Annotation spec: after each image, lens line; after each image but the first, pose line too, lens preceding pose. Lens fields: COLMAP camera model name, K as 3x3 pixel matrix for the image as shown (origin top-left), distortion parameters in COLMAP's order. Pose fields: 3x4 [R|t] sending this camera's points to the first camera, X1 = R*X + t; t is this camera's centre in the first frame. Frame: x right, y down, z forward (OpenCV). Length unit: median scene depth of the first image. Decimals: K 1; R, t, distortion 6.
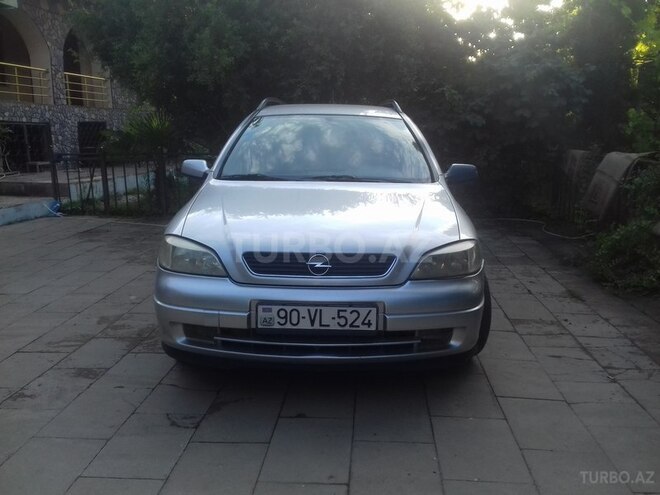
lens RADIAL K [[609.1, 0, 341.5], [0, 609.1, 248.1], [0, 0, 1]] dist [0.081781, -0.178357]
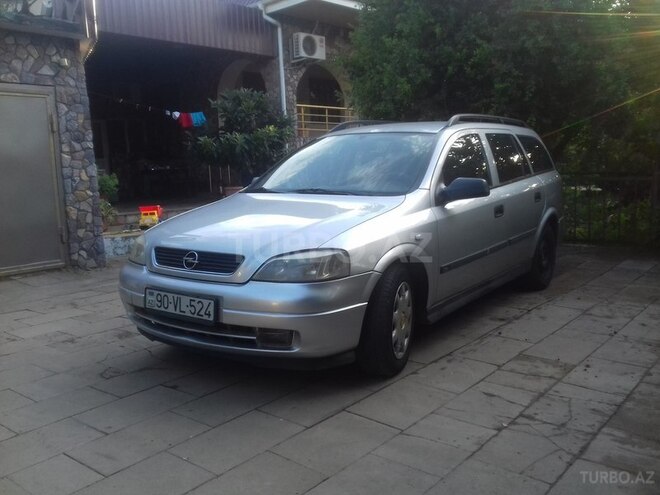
lens RADIAL K [[609.1, 0, 341.5], [0, 609.1, 248.1], [0, 0, 1]] dist [0.081781, -0.178357]
pose [[0.812176, 0.052440, -0.581051, 0.864008], [-0.078605, 0.996707, -0.019918, 0.004777], [0.578093, 0.061850, 0.813624, 0.205923]]
